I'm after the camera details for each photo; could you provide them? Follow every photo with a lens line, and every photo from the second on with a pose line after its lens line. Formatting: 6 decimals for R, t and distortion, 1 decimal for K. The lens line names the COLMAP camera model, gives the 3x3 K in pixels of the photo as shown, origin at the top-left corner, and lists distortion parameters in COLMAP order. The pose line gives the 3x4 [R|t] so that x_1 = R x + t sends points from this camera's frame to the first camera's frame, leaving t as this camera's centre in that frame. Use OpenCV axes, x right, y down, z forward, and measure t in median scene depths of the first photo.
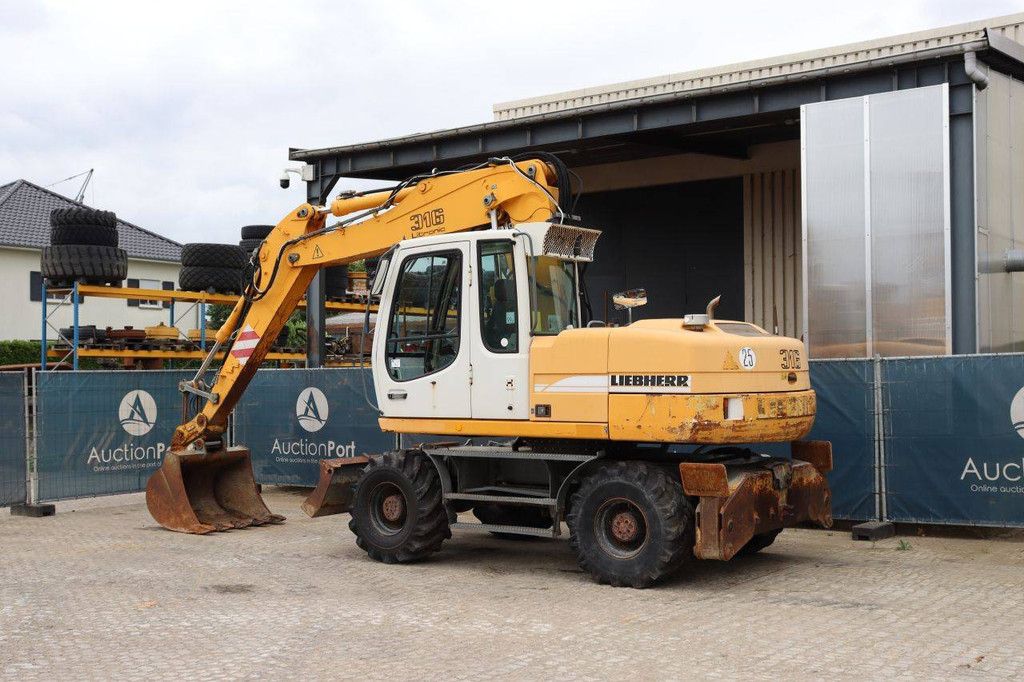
lens RADIAL K [[1243.4, 0, 512.0], [0, 1243.4, 341.0], [0, 0, 1]] dist [-0.008395, 0.021343]
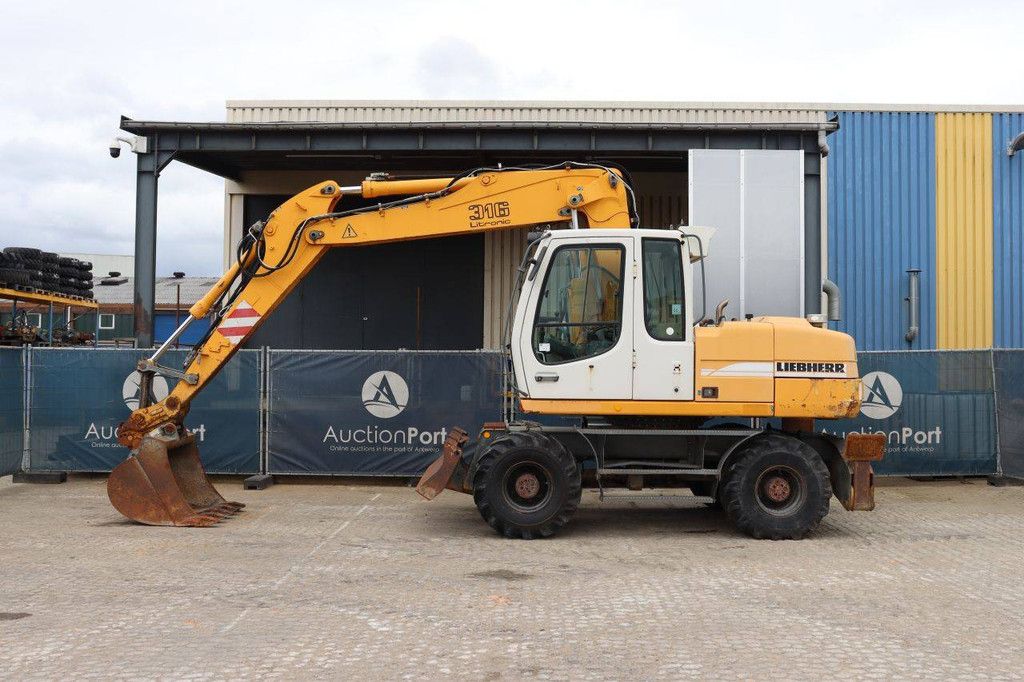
lens RADIAL K [[1046.1, 0, 512.0], [0, 1046.1, 341.0], [0, 0, 1]] dist [-0.117644, 0.232146]
pose [[0.817392, 0.030577, 0.575269, -0.628894], [-0.032180, 0.999455, -0.007399, 0.020419], [-0.575182, -0.012464, 0.817931, 0.302416]]
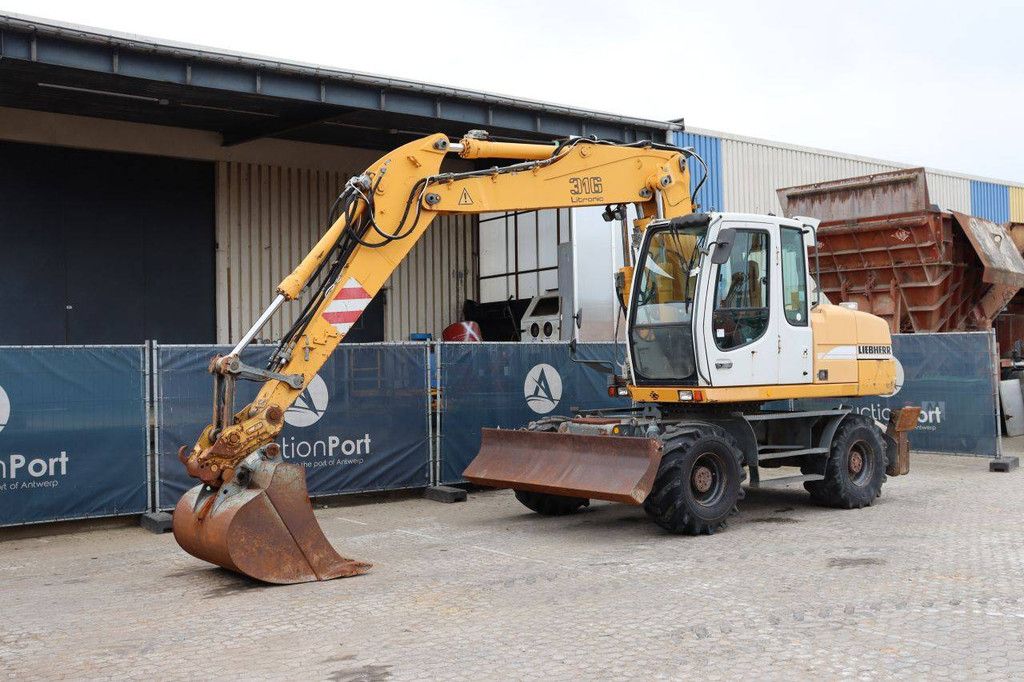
lens RADIAL K [[1092.2, 0, 512.0], [0, 1092.2, 341.0], [0, 0, 1]] dist [-0.088088, 0.205975]
pose [[0.289657, 0.023842, 0.956834, -0.999705], [-0.010446, 0.999709, -0.021748, 0.045922], [-0.957074, -0.003696, 0.289821, 0.918121]]
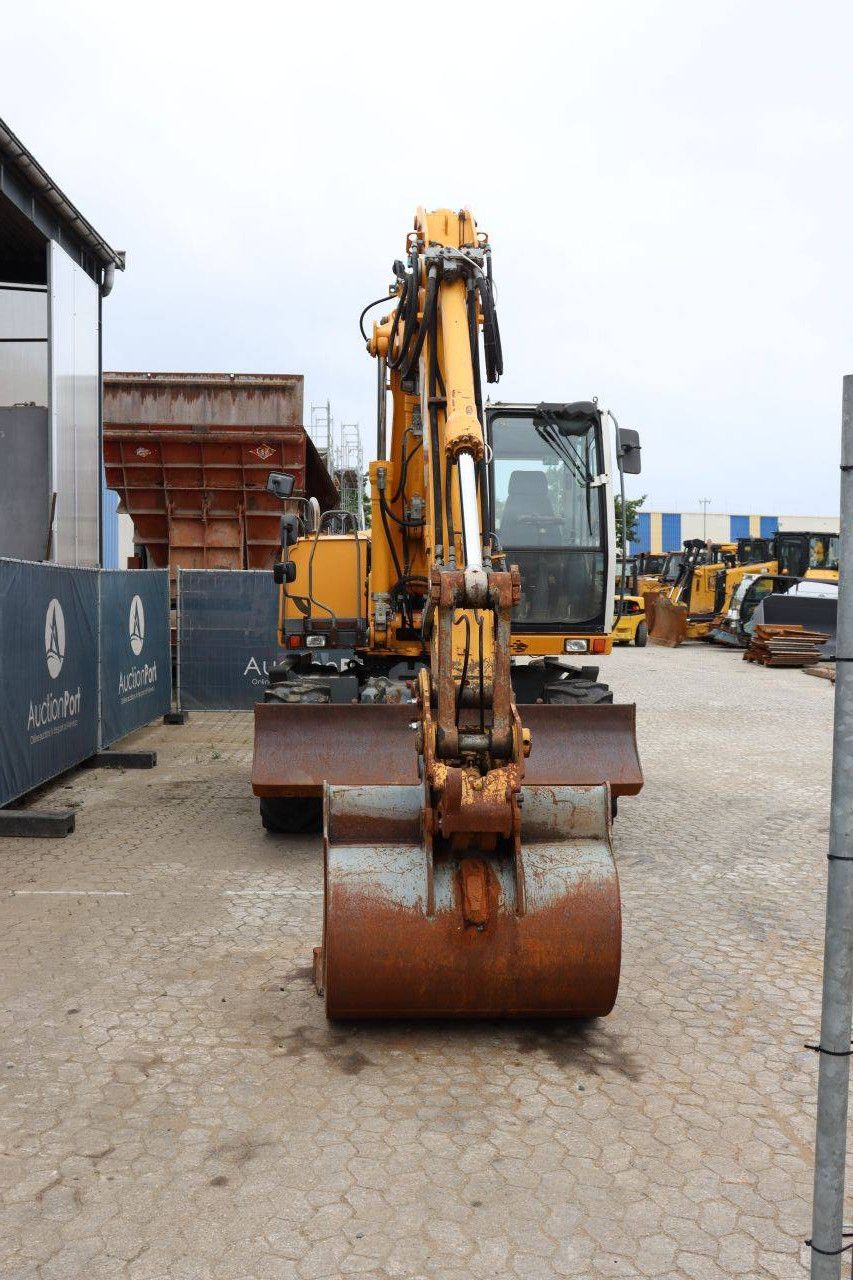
lens RADIAL K [[1248.0, 0, 426.5], [0, 1248.0, 640.0], [0, 0, 1]] dist [-0.126731, 0.194918]
pose [[-0.614607, -0.016748, 0.788656, -0.637875], [-0.017089, 0.999823, 0.007915, 0.062330], [-0.788649, -0.008613, -0.614784, 1.590974]]
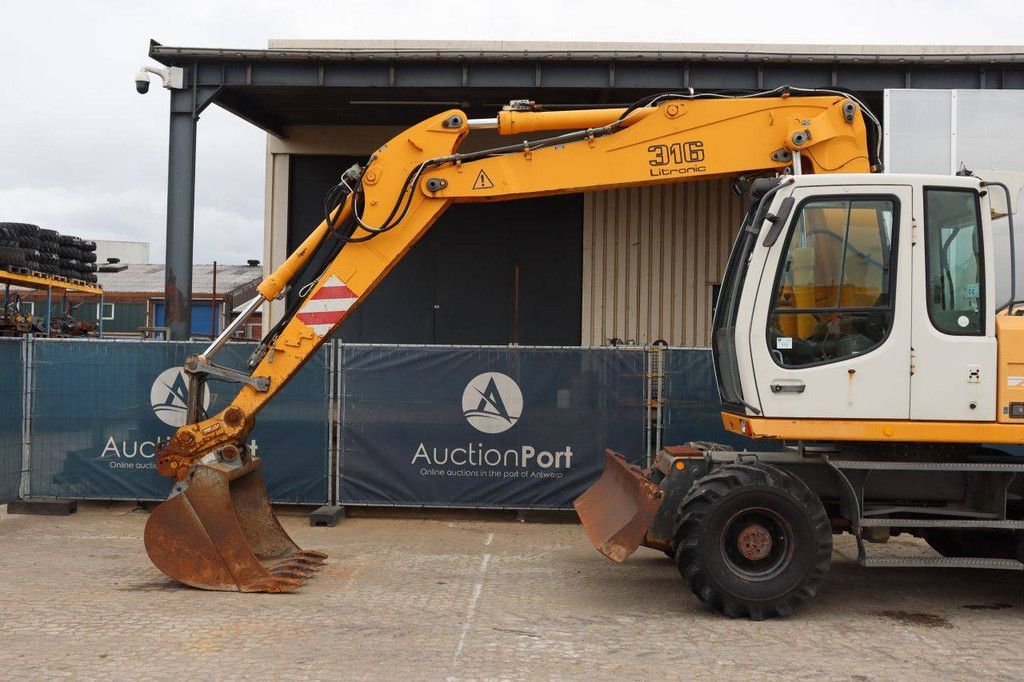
lens RADIAL K [[1092.2, 0, 512.0], [0, 1092.2, 341.0], [0, 0, 1]] dist [-0.088088, 0.205975]
pose [[0.823000, 0.034504, 0.566993, -0.590373], [-0.039983, 0.999197, -0.002771, 0.025125], [-0.566633, -0.020389, 0.823718, 0.576381]]
